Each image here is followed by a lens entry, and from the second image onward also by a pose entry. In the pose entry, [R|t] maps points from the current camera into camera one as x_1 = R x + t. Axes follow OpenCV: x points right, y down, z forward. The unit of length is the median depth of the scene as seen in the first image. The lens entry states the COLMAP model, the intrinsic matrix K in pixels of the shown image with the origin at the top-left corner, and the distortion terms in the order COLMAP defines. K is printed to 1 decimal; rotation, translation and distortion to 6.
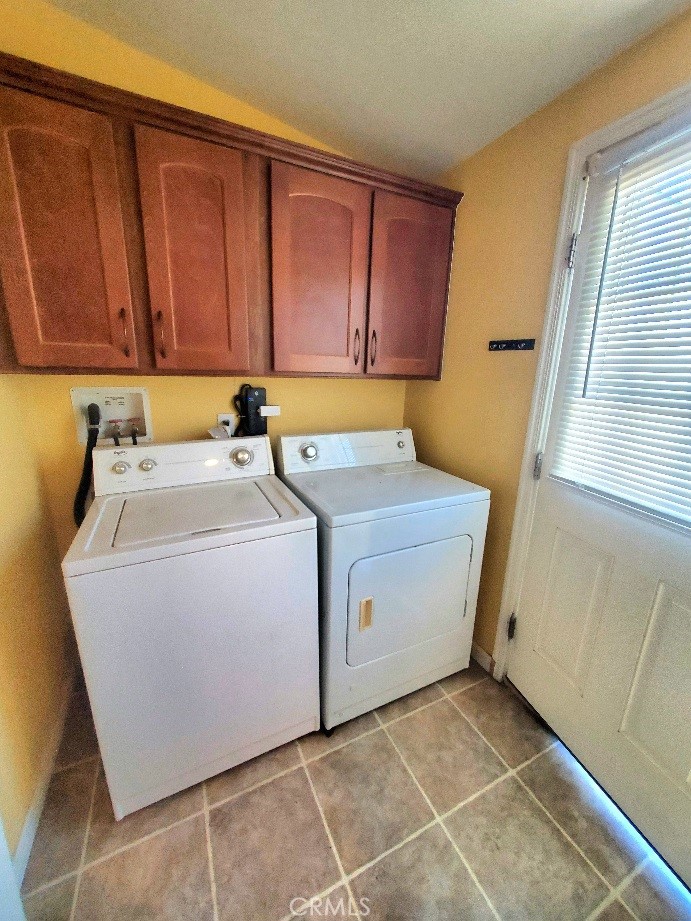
lens RADIAL K [[368.3, 0, 345.5], [0, 368.3, 460.5], [0, 0, 1]] dist [0.000300, 0.000056]
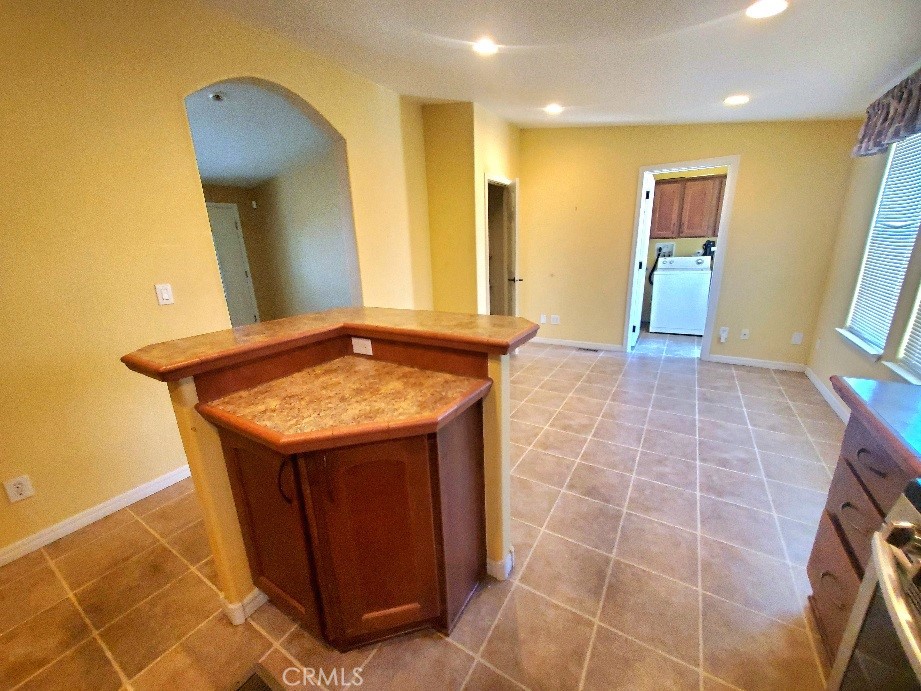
lens RADIAL K [[360.9, 0, 456.7], [0, 360.9, 343.6], [0, 0, 1]] dist [-0.000795, -0.000415]
pose [[0.523234, 0.177614, -0.833474, 1.529935], [-0.160267, 0.981097, 0.108461, 0.773025], [0.836983, 0.076828, 0.541809, -2.766091]]
